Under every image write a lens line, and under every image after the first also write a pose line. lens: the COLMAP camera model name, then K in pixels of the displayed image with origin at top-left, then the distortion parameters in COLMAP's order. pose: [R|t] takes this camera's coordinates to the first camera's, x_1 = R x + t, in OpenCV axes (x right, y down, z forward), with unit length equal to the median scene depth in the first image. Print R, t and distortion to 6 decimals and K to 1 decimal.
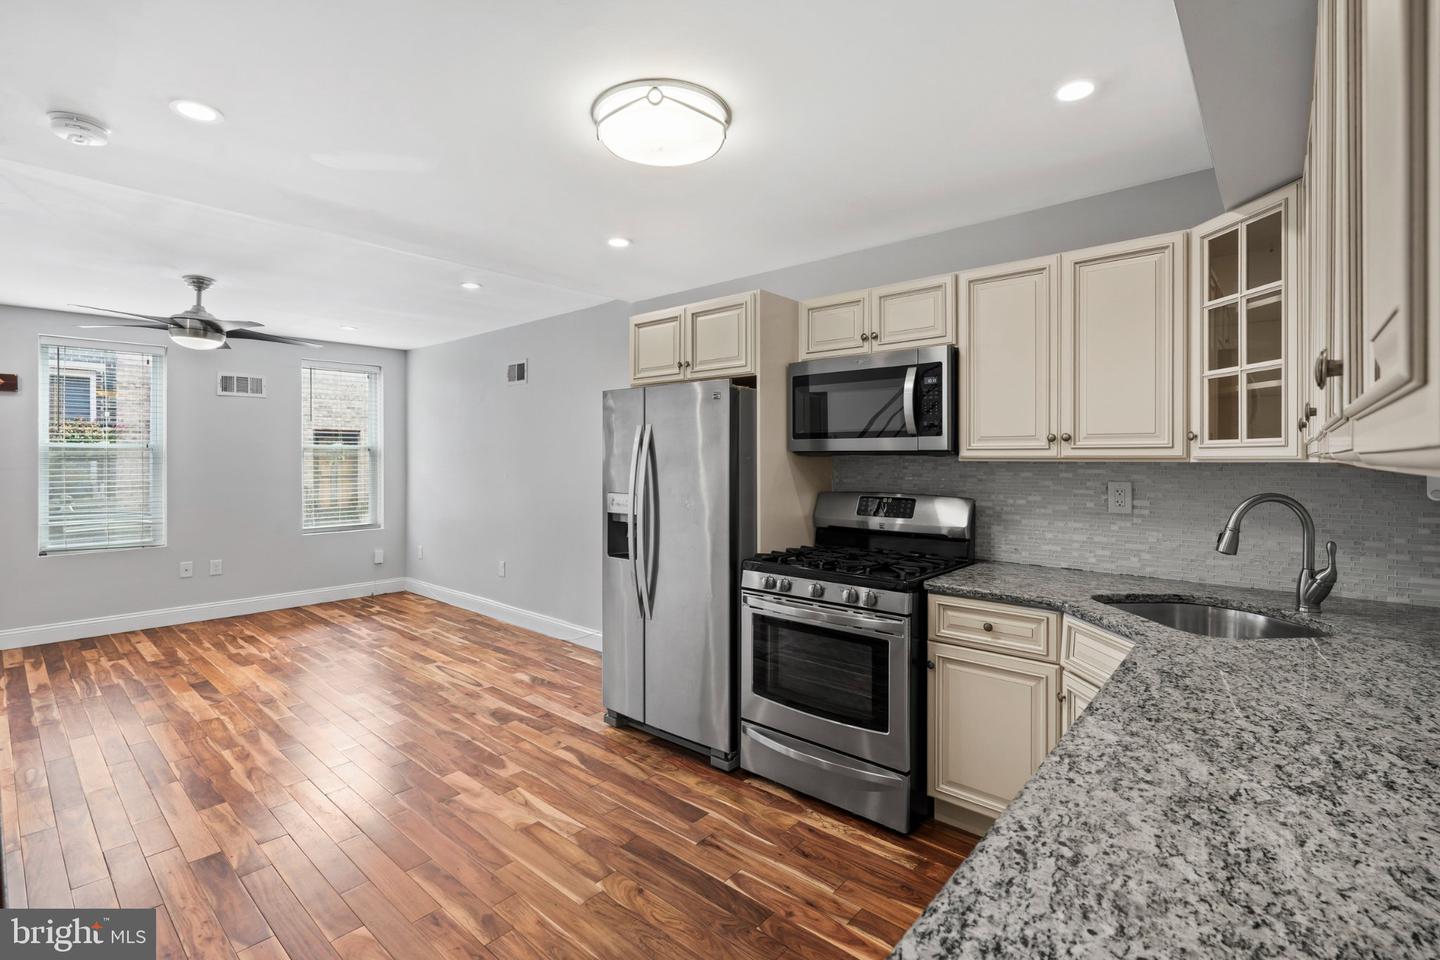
lens RADIAL K [[662.0, 0, 733.5], [0, 662.0, 455.4], [0, 0, 1]] dist [-0.002710, 0.001199]
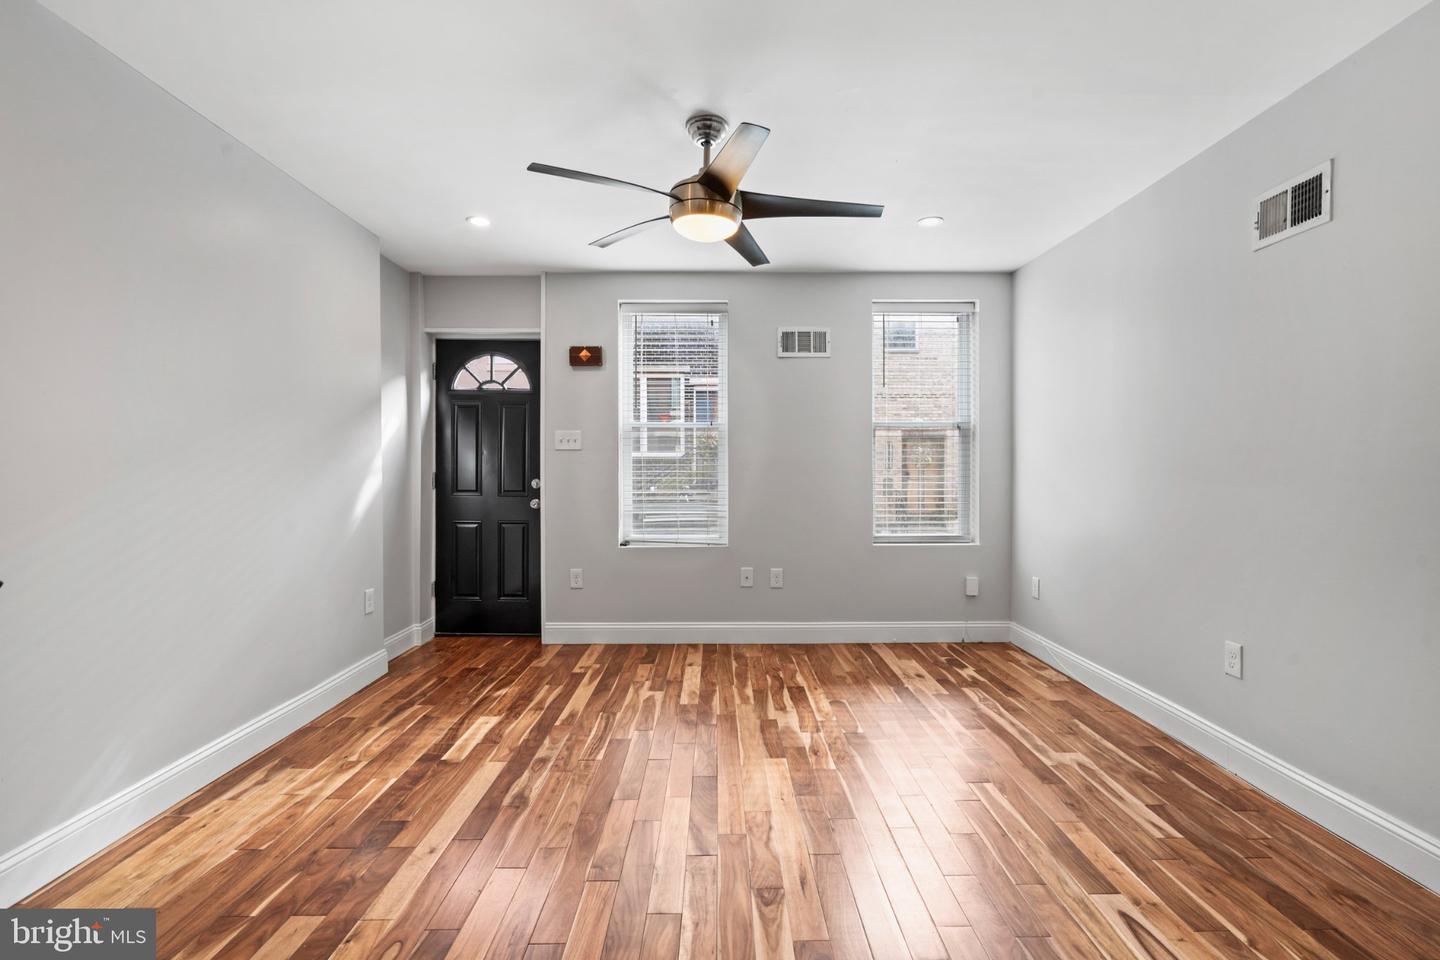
lens RADIAL K [[662.0, 0, 717.6], [0, 662.0, 475.1], [0, 0, 1]] dist [-0.002710, 0.001199]
pose [[0.662701, 0.008333, -0.748838, -0.244794], [-0.000104, 0.999939, 0.011035, 0.039320], [0.748884, -0.007235, 0.662661, 0.432386]]
